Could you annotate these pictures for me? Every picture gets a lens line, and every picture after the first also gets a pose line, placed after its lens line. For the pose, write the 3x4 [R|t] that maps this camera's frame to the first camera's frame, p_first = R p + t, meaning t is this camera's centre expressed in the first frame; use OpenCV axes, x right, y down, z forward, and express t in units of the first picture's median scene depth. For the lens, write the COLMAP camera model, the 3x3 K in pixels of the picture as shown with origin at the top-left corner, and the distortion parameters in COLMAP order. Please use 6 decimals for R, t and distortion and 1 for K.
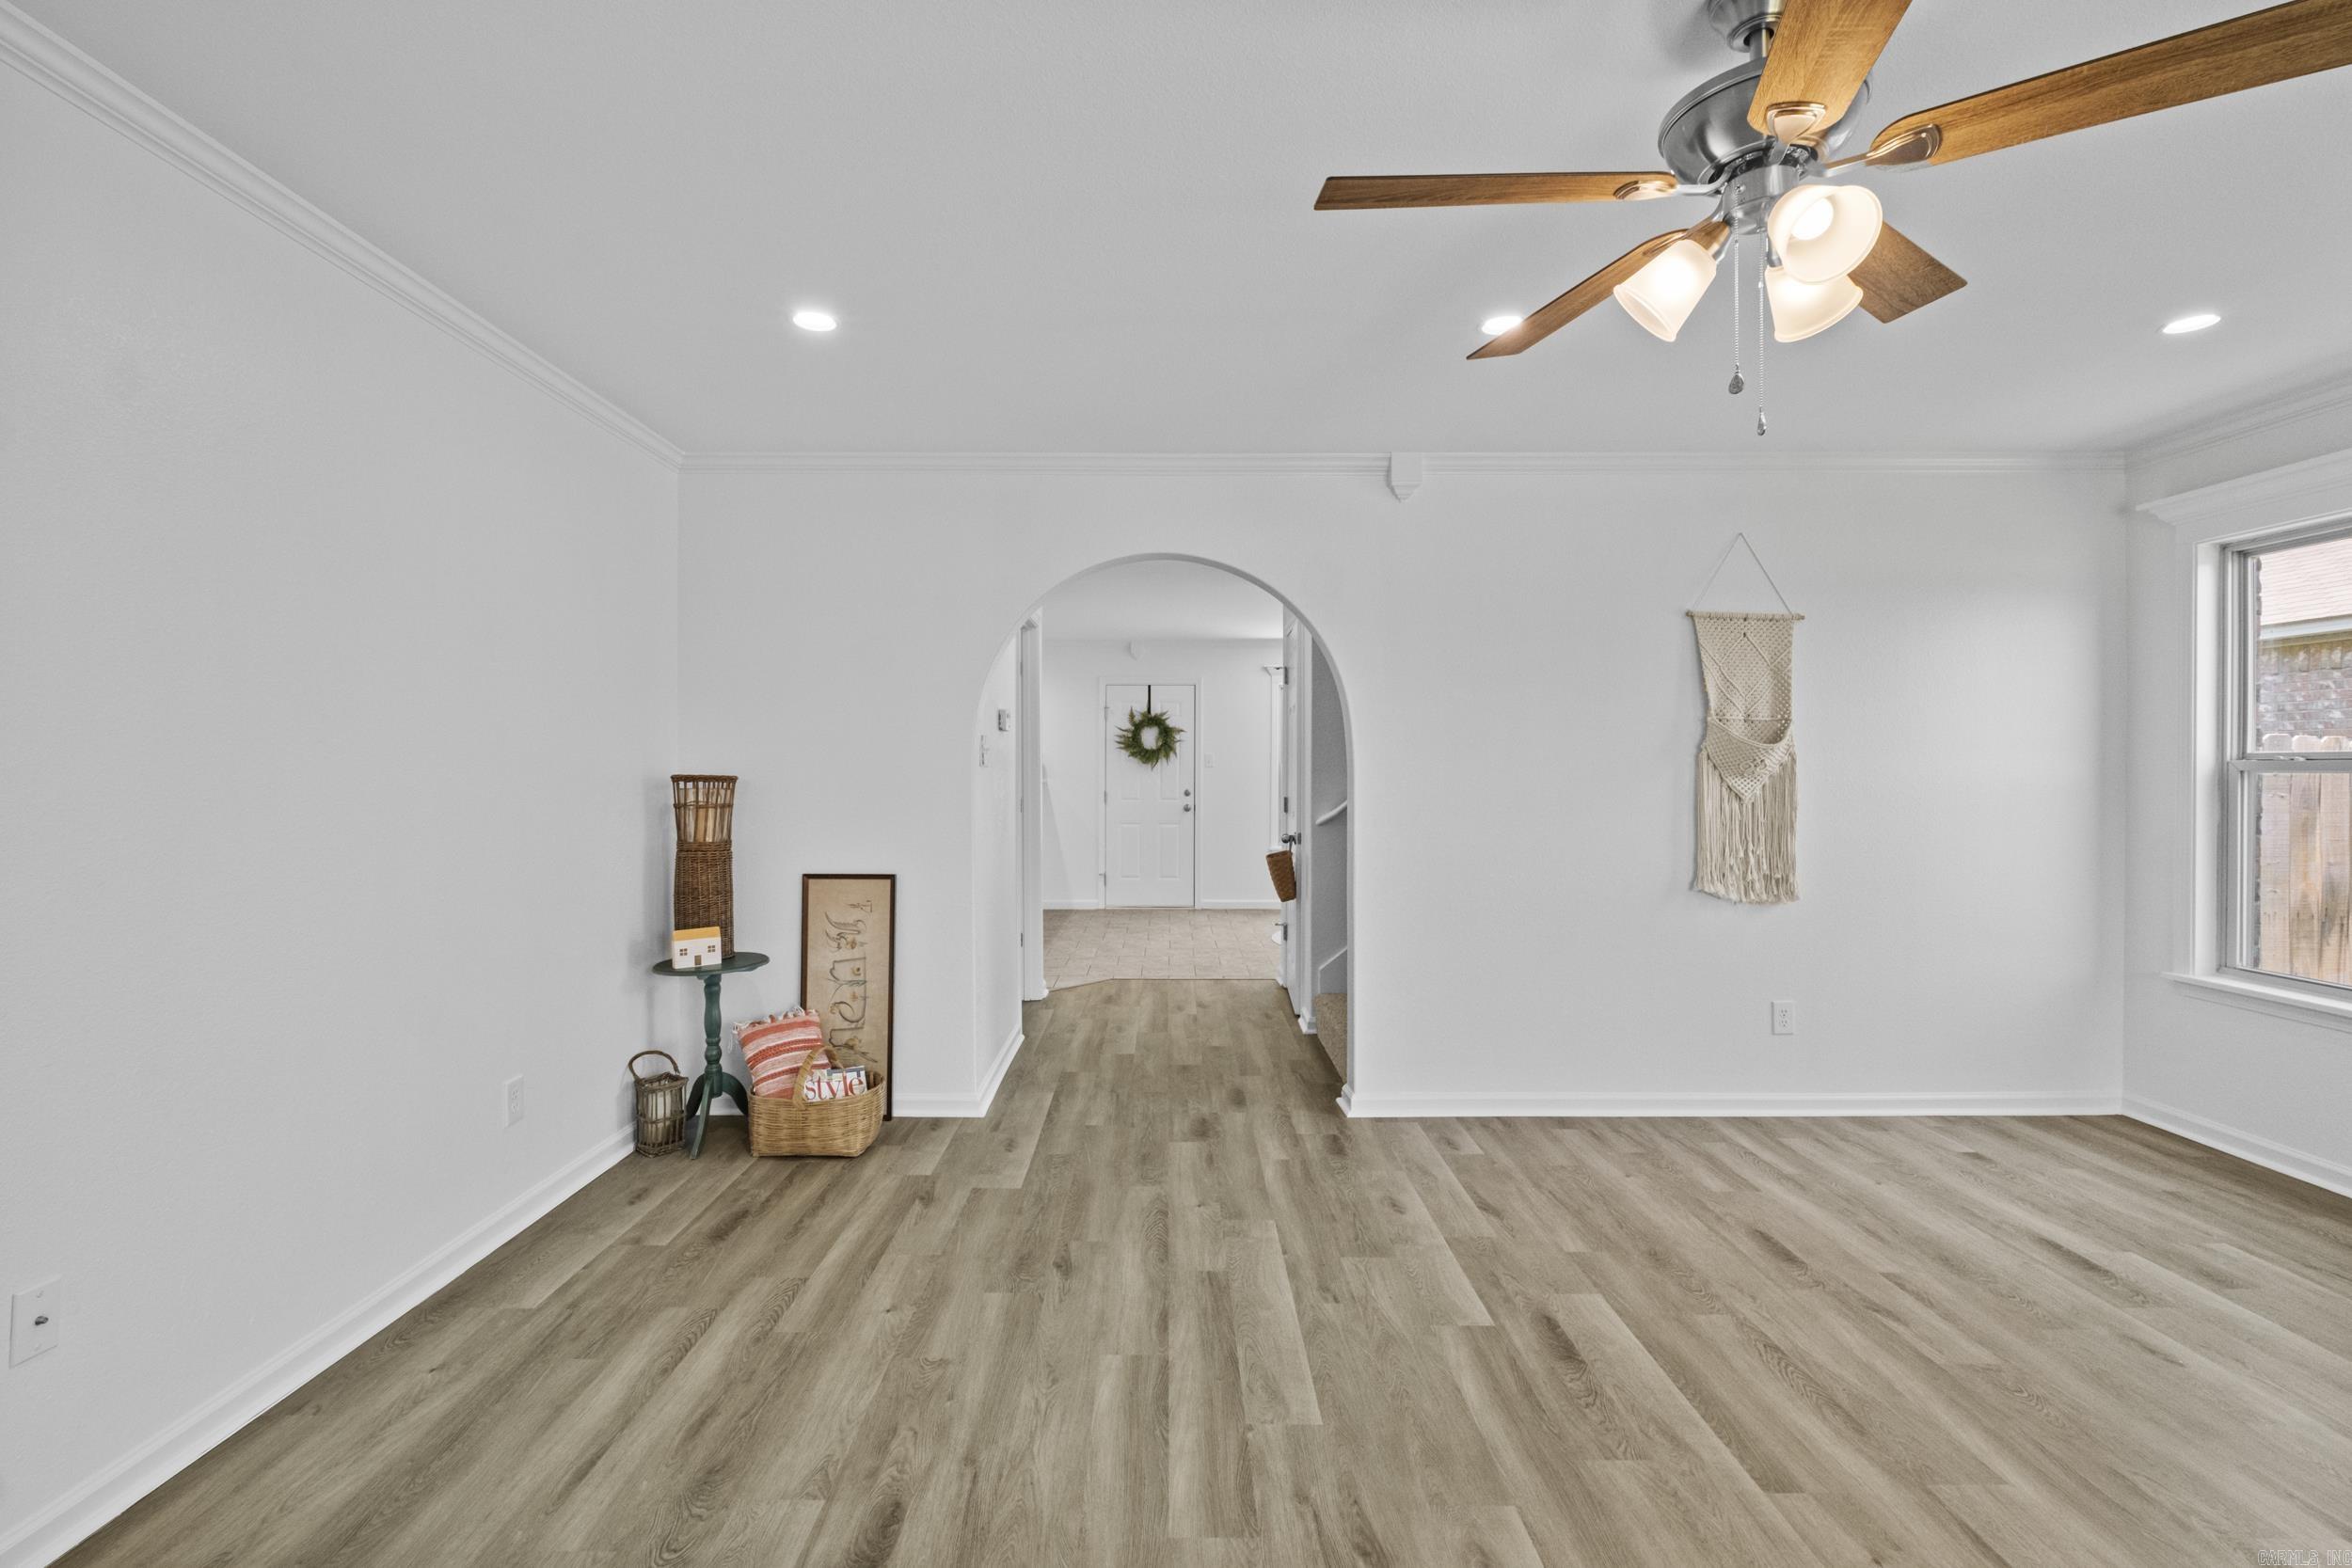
lens RADIAL K [[1027.5, 0, 1154.5], [0, 1027.5, 776.2], [0, 0, 1]] dist [-0.008871, 0.000255]
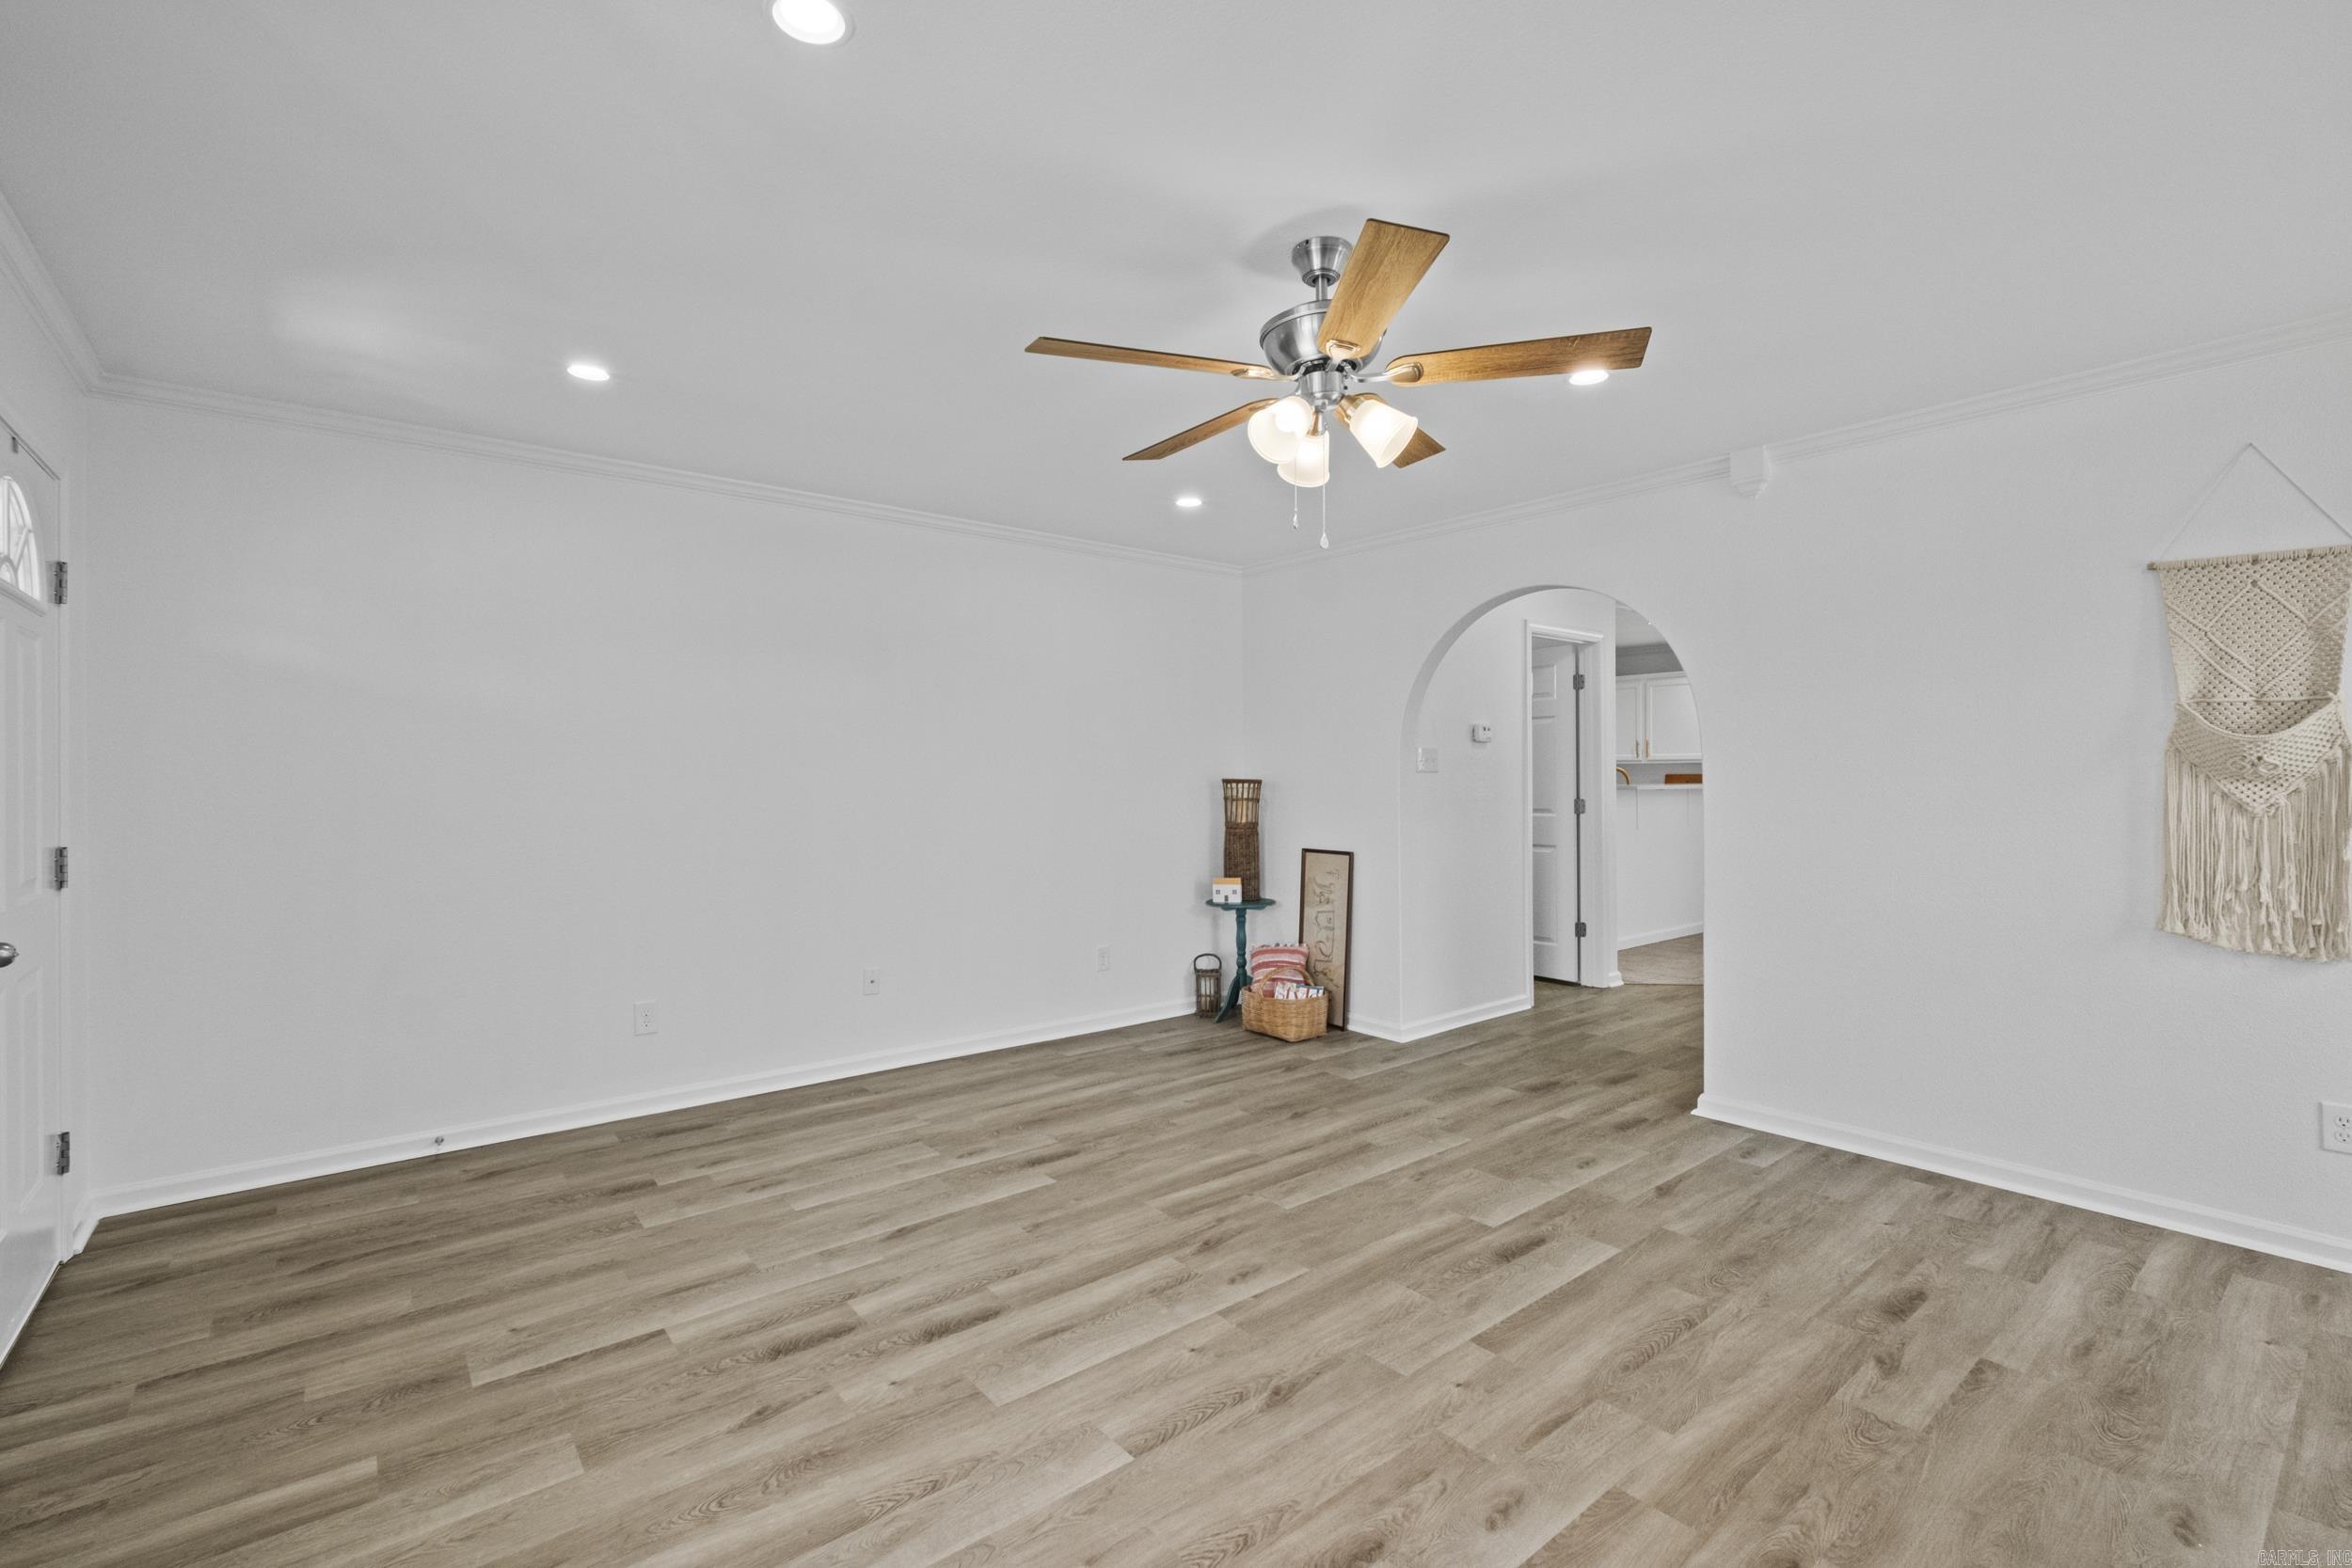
lens RADIAL K [[1027.5, 0, 1166.3], [0, 1027.5, 777.7], [0, 0, 1]] dist [-0.008871, 0.000255]
pose [[0.631041, -0.002053, -0.775747, 0.775173], [-0.000921, 0.999994, -0.003396, 0.002563], [0.775749, 0.002858, 0.631035, -0.058285]]
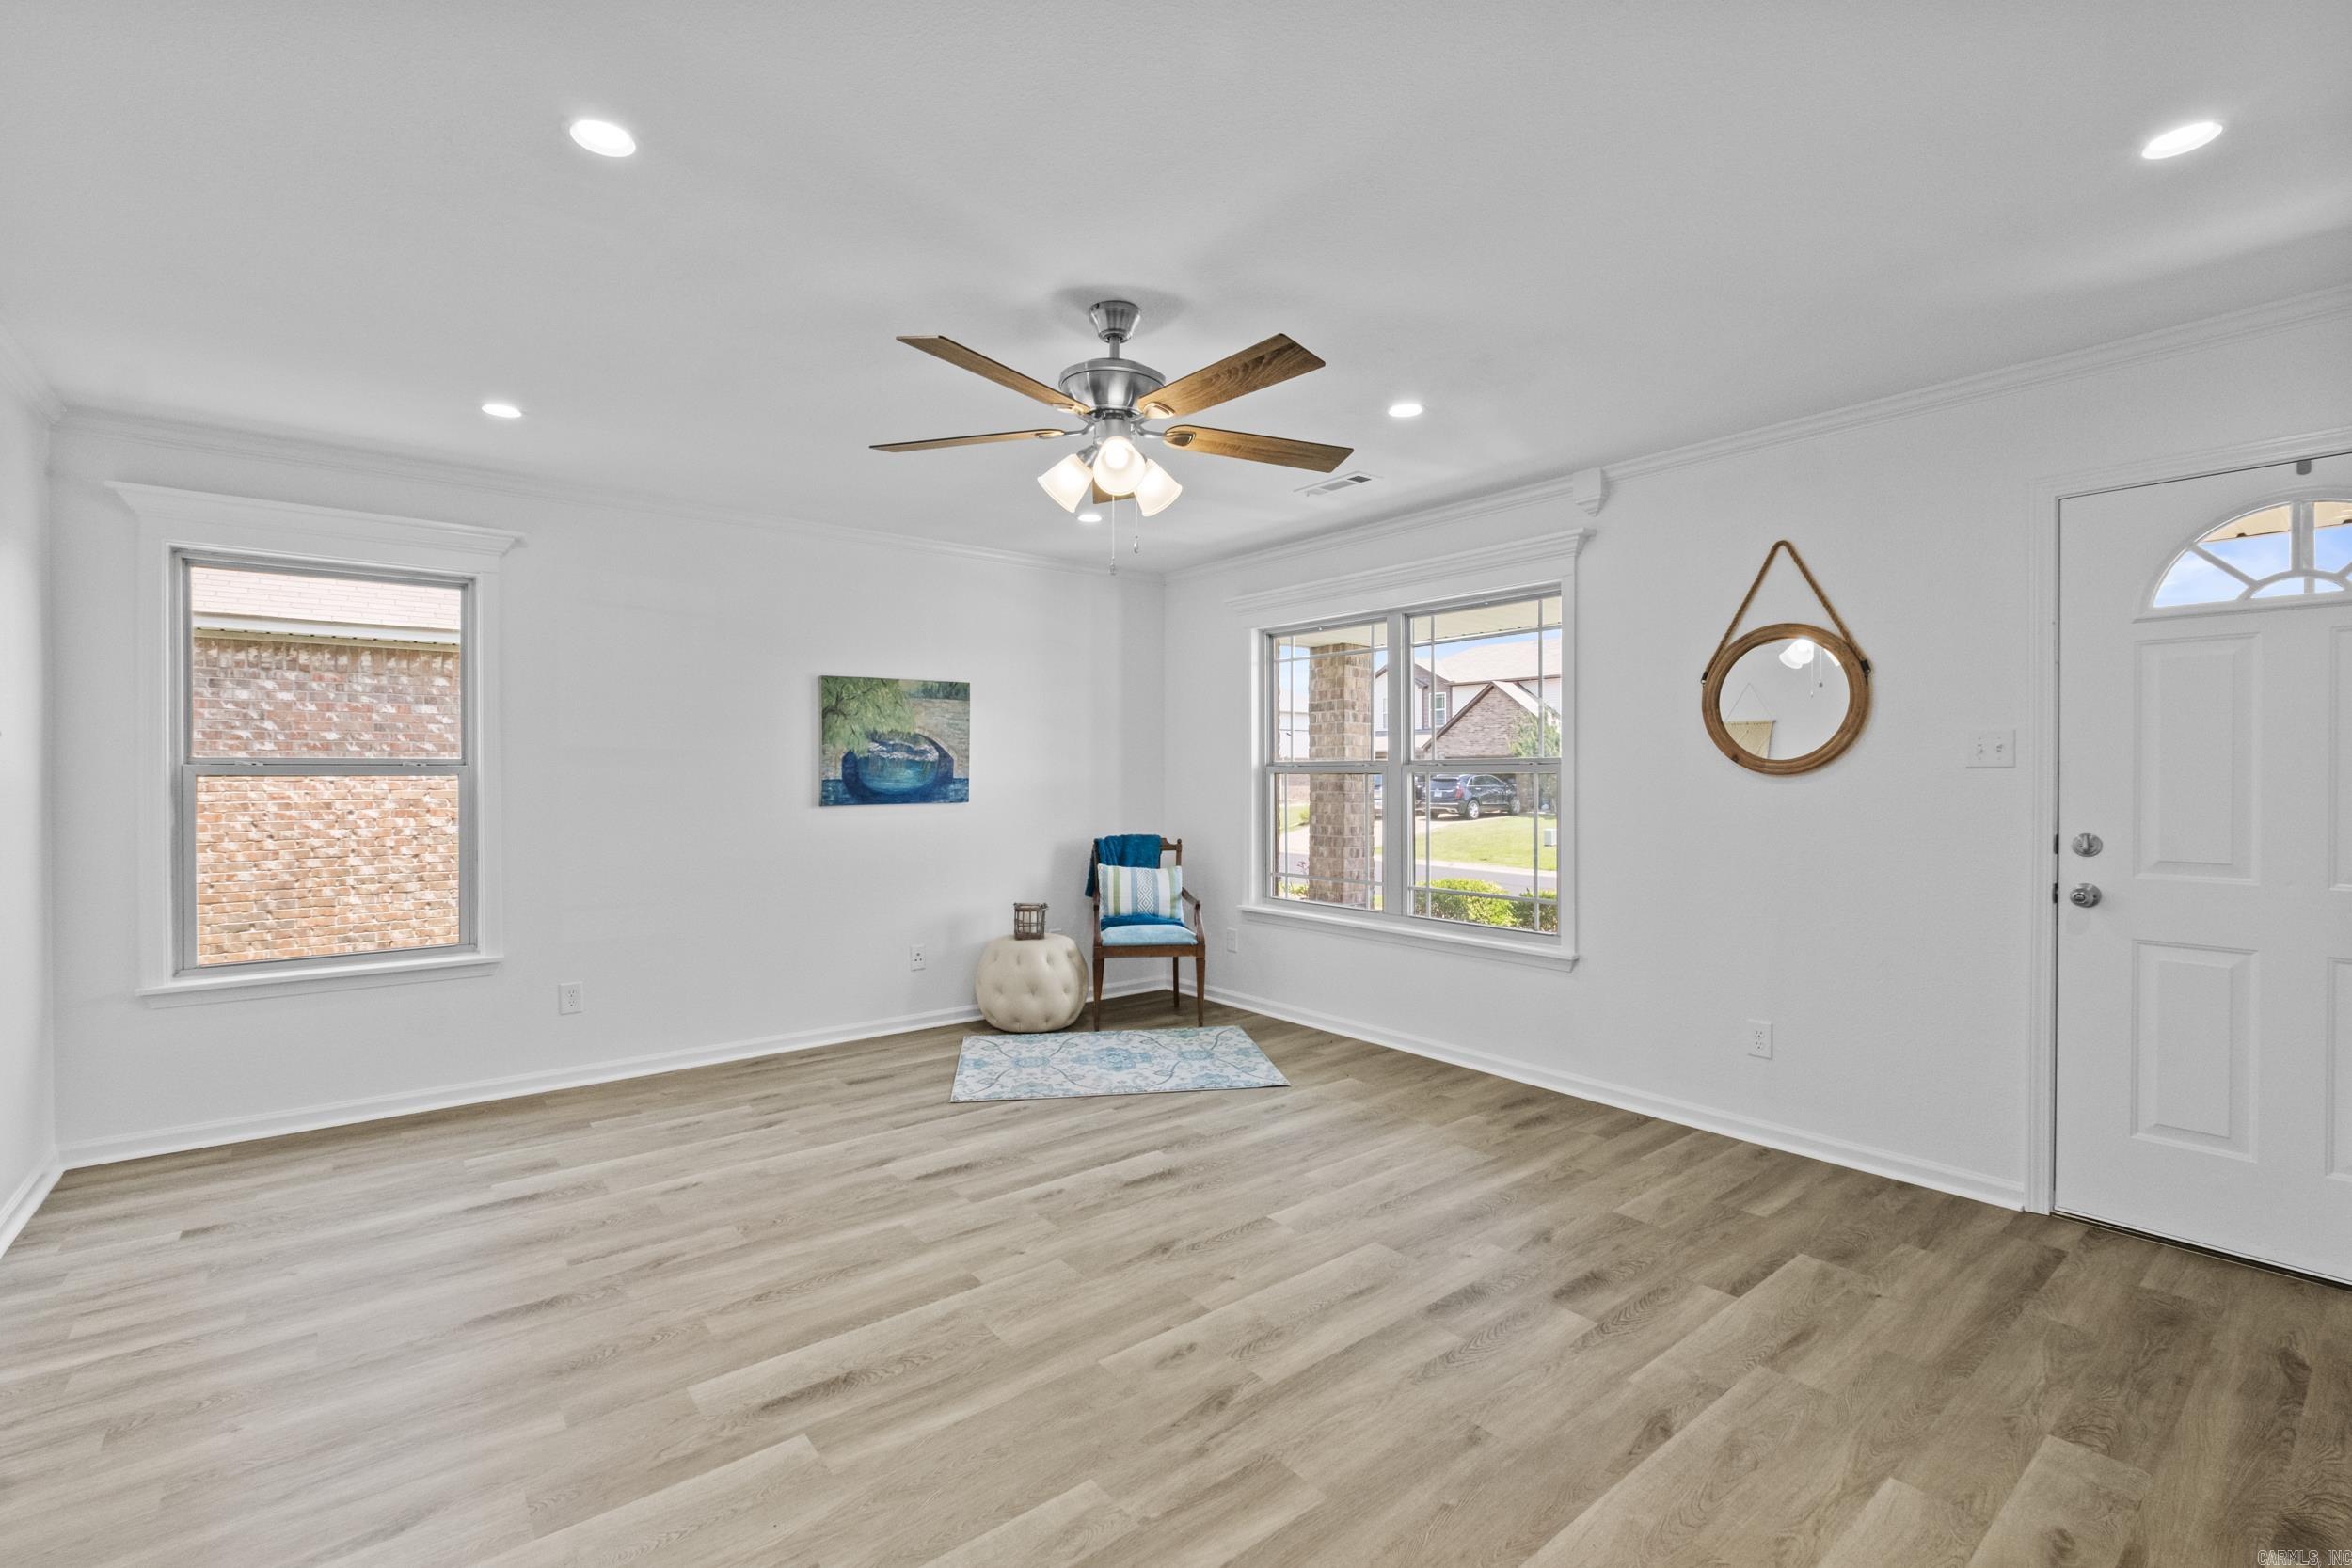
lens RADIAL K [[1027.5, 0, 1170.6], [0, 1027.5, 776.3], [0, 0, 1]] dist [-0.008871, 0.000255]
pose [[-0.629177, -0.003245, 0.777255, -0.380104], [0.007023, 0.999927, 0.009861, -0.007662], [-0.777230, 0.011663, -0.629109, 0.963198]]
